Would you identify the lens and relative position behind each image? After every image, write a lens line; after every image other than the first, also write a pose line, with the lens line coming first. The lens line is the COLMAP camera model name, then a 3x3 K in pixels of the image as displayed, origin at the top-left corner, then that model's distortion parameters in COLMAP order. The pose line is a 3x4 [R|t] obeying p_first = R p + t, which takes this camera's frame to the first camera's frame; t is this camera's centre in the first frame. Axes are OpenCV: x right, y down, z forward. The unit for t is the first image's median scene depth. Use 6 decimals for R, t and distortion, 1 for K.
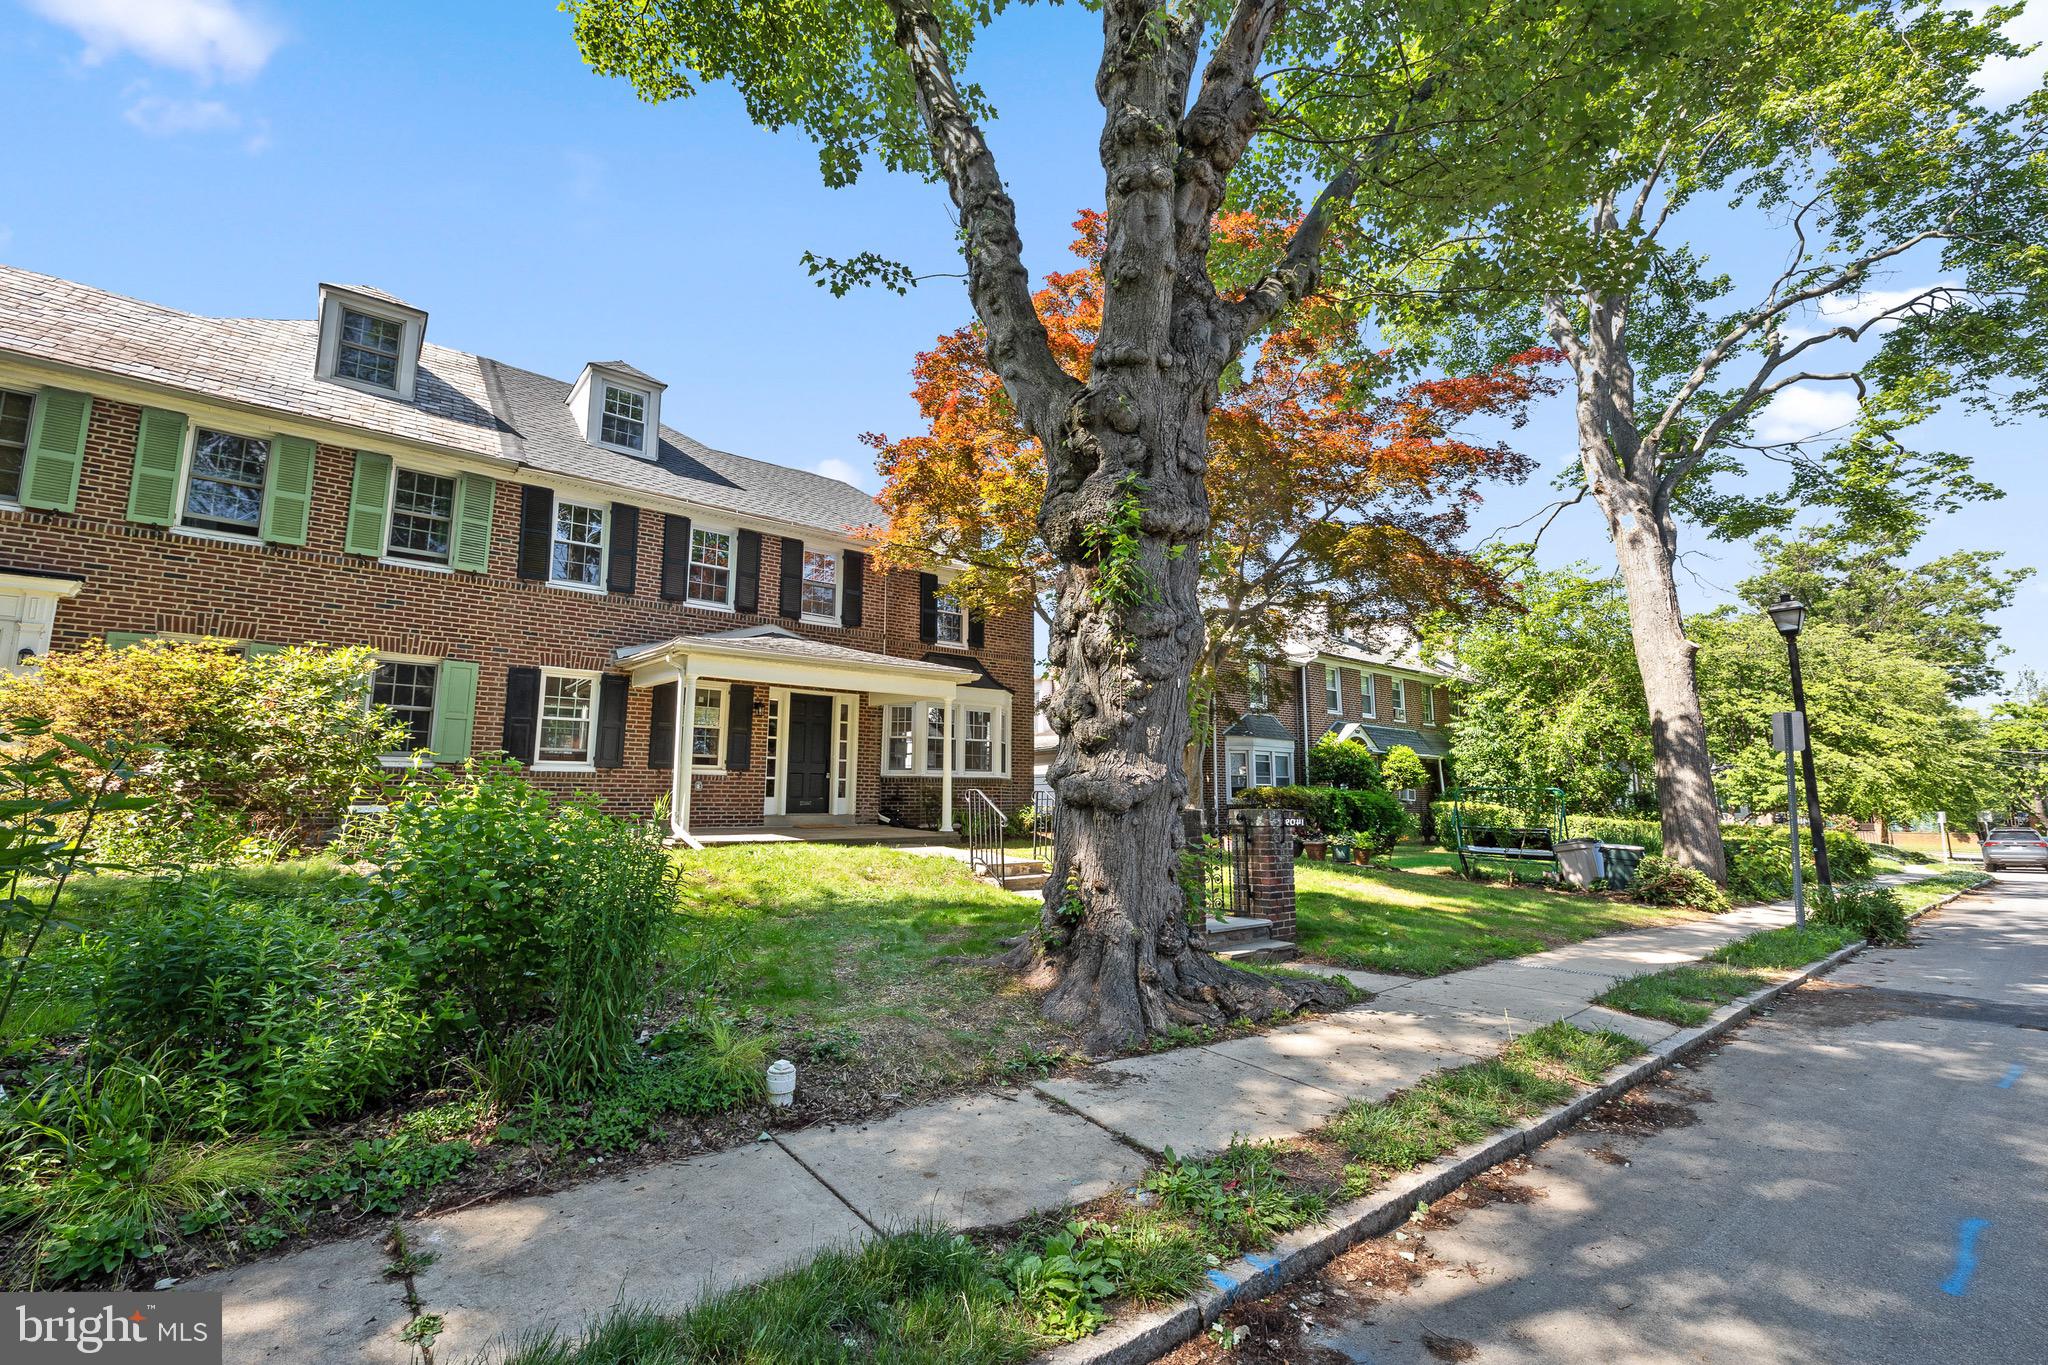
lens RADIAL K [[874.4, 0, 1023.7], [0, 874.4, 677.6], [0, 0, 1]] dist [-0.001268, 0.000163]
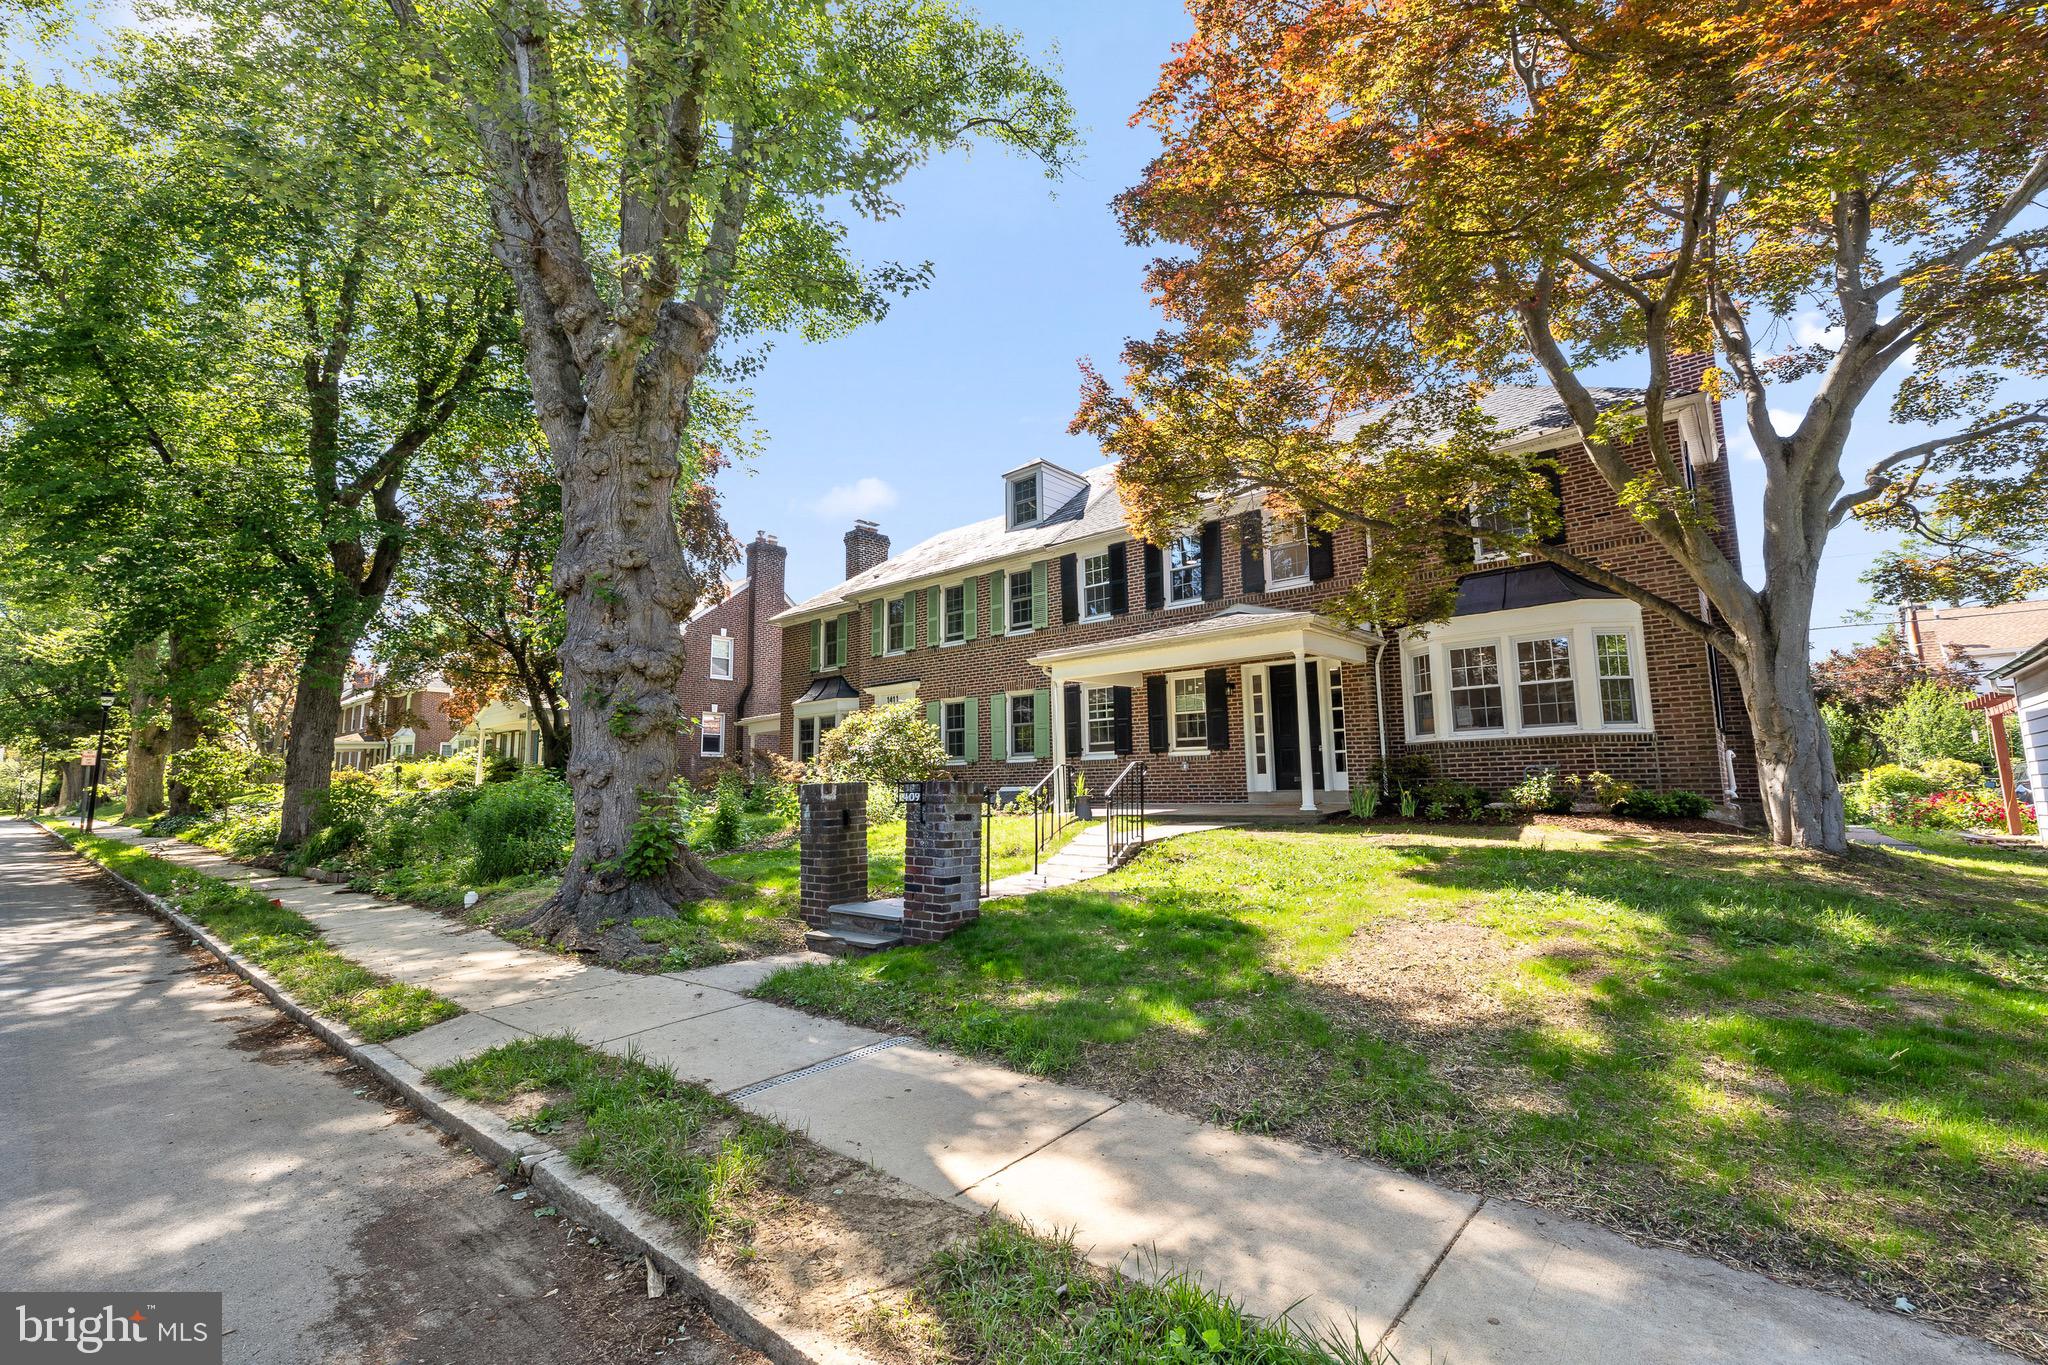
lens RADIAL K [[874.4, 0, 1023.7], [0, 874.4, 677.6], [0, 0, 1]] dist [-0.001268, 0.000163]
pose [[0.172469, -0.139950, -0.975022, 0.703485], [0.147752, 0.982332, -0.114864, 0.112295], [0.973871, -0.124251, 0.190100, 0.606315]]
